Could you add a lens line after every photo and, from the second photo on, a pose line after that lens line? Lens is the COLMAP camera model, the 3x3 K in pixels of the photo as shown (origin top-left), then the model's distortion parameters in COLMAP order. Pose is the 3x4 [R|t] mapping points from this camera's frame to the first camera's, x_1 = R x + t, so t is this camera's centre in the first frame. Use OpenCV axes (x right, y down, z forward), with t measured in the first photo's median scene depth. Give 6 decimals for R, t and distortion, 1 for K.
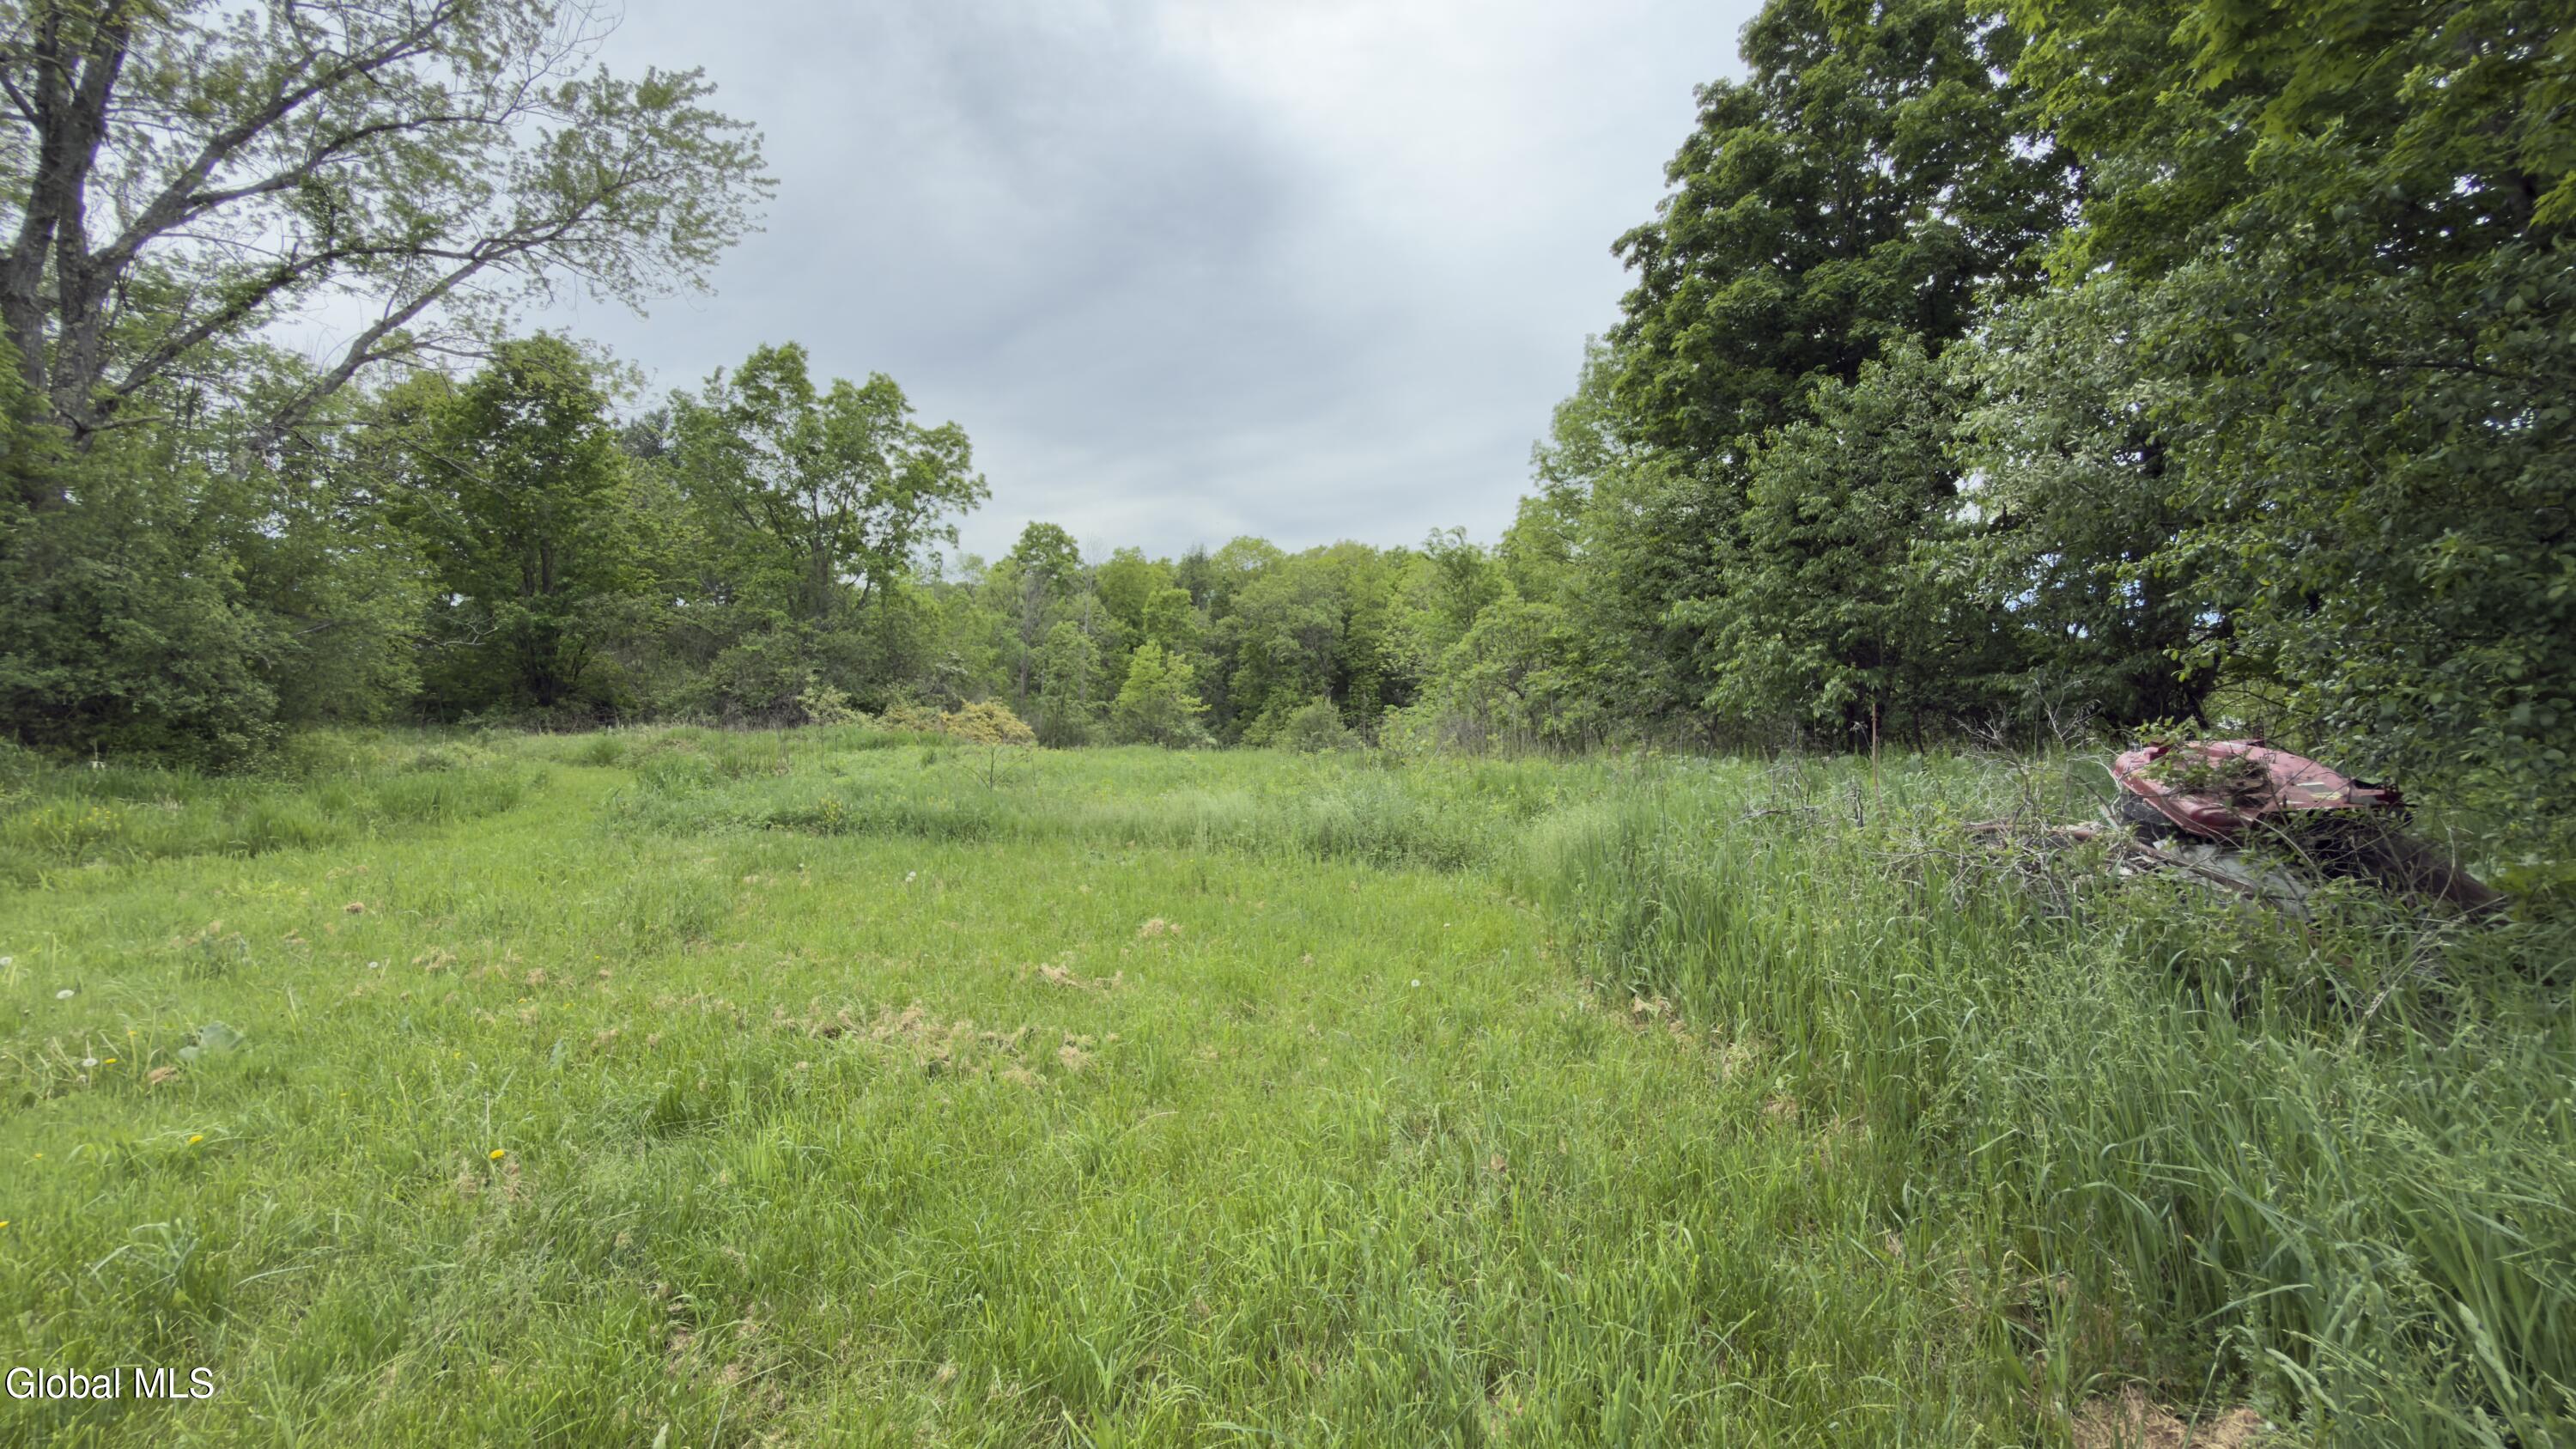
lens RADIAL K [[1024.6, 0, 1288.0], [0, 1024.6, 724.5], [0, 0, 1]] dist [0.001619, -0.000654]
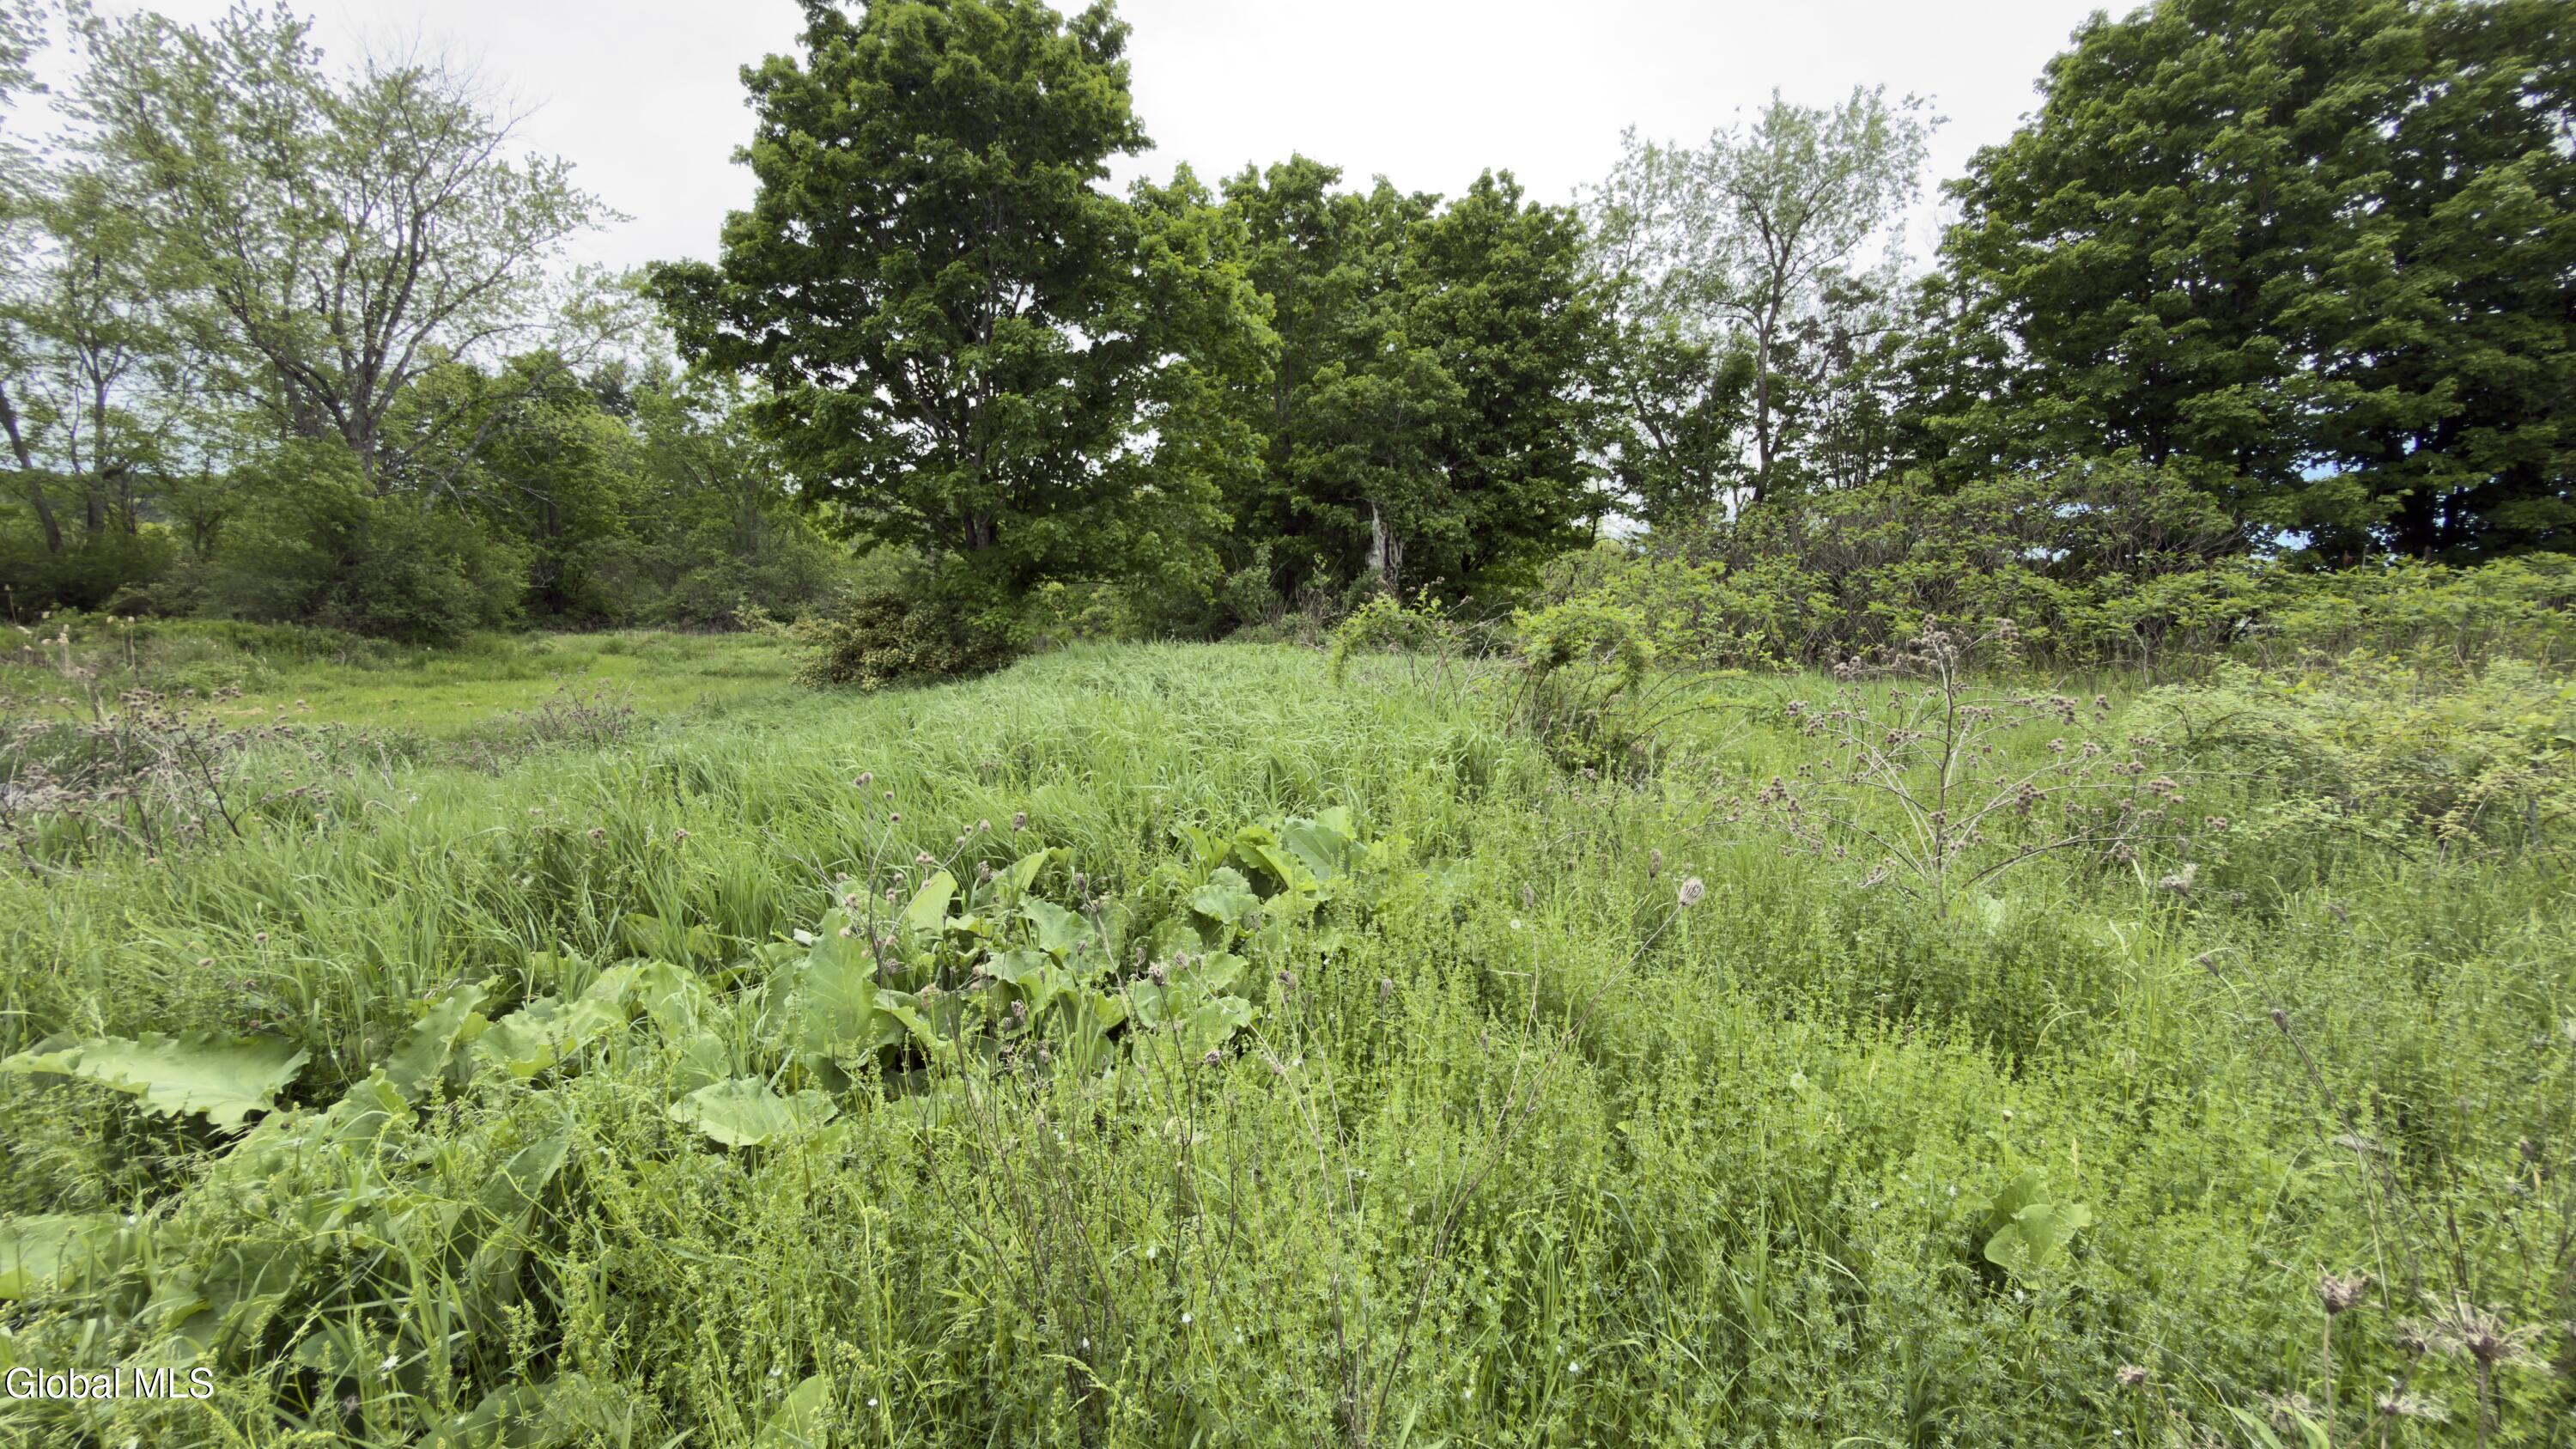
lens RADIAL K [[1024.6, 0, 1288.0], [0, 1024.6, 724.5], [0, 0, 1]] dist [0.001619, -0.000654]
pose [[0.999537, 0.012880, 0.027549, 0.357394], [-0.015354, 0.995680, 0.091578, -0.014475], [-0.026251, -0.091958, 0.995417, -0.642172]]
